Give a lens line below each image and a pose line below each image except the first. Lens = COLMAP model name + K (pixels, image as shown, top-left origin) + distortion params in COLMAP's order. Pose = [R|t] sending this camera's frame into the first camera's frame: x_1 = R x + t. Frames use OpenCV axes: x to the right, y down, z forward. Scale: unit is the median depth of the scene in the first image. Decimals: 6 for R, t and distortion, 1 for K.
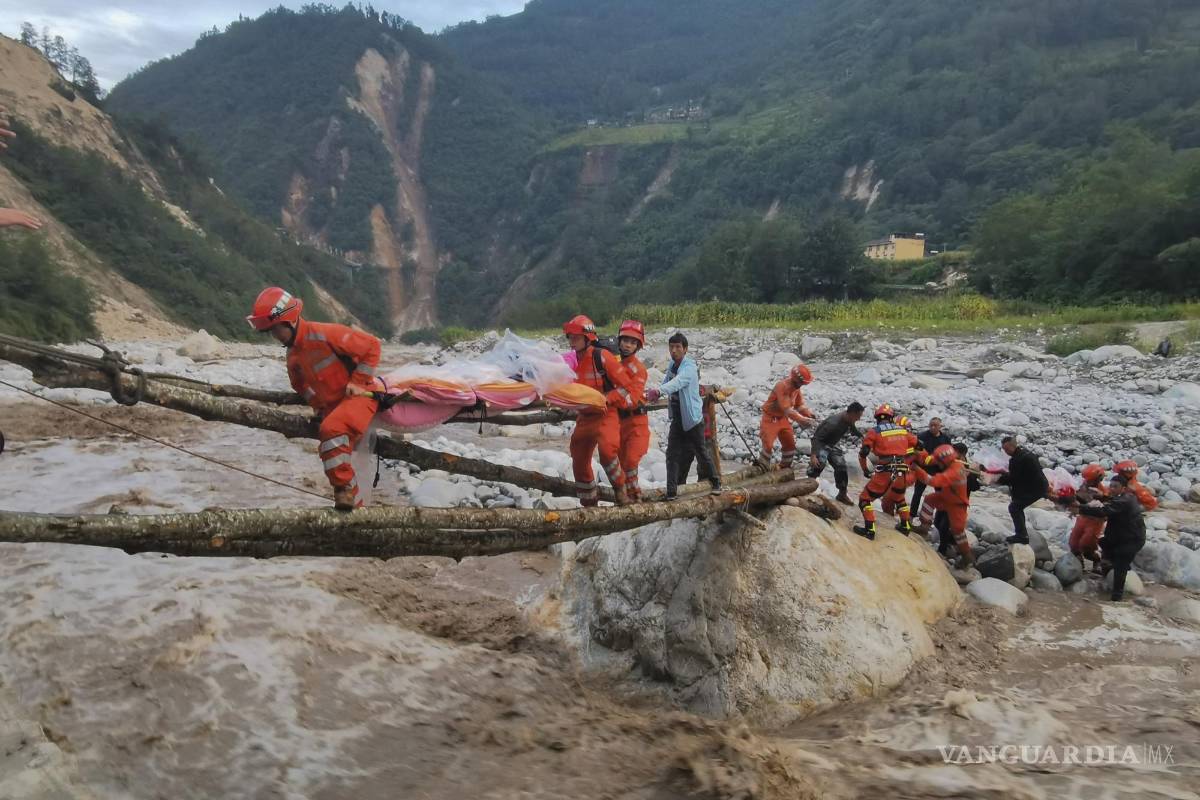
lens RADIAL K [[2022.0, 0, 600.0], [0, 2022.0, 400.0], [0, 0, 1]] dist [0.005292, -0.226239]
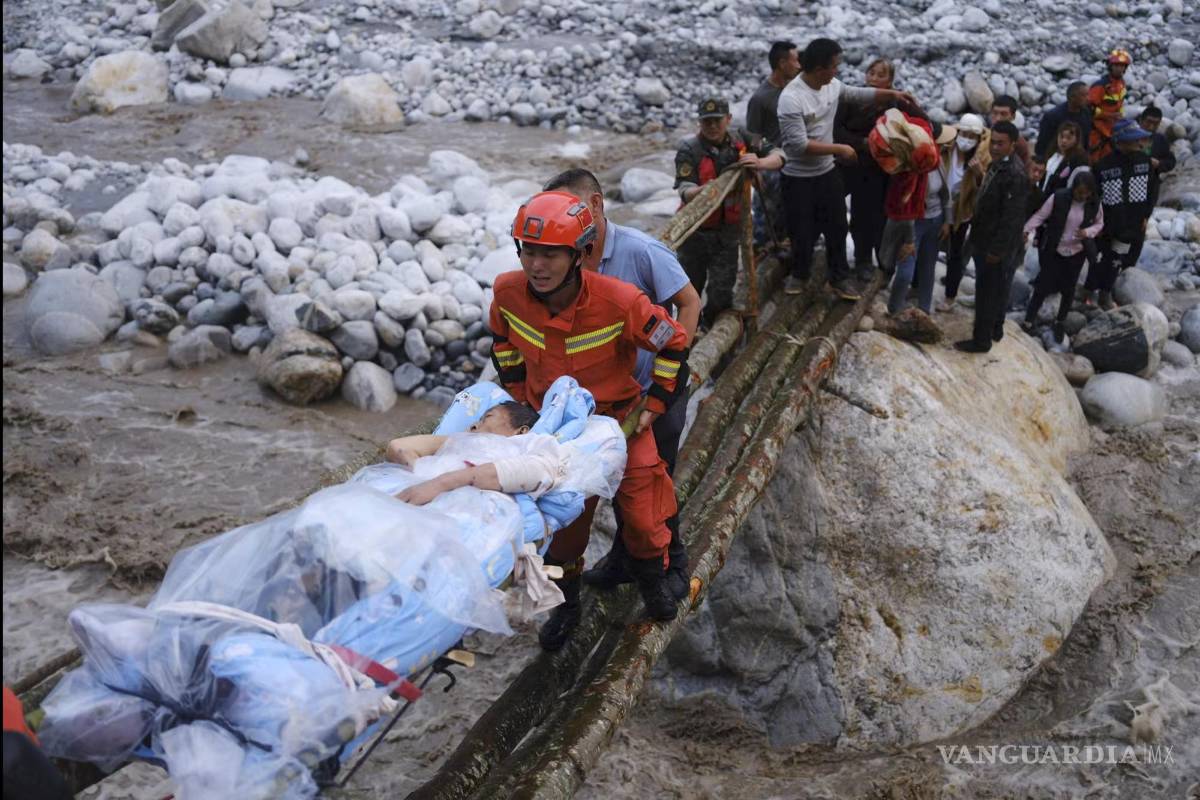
lens RADIAL K [[2022.0, 0, 600.0], [0, 2022.0, 400.0], [0, 0, 1]] dist [0.005292, -0.226239]
pose [[0.856776, -0.233368, 0.459864, -0.249529], [-0.001740, 0.890433, 0.455111, -0.200656], [-0.515687, -0.390728, 0.762495, 0.606248]]
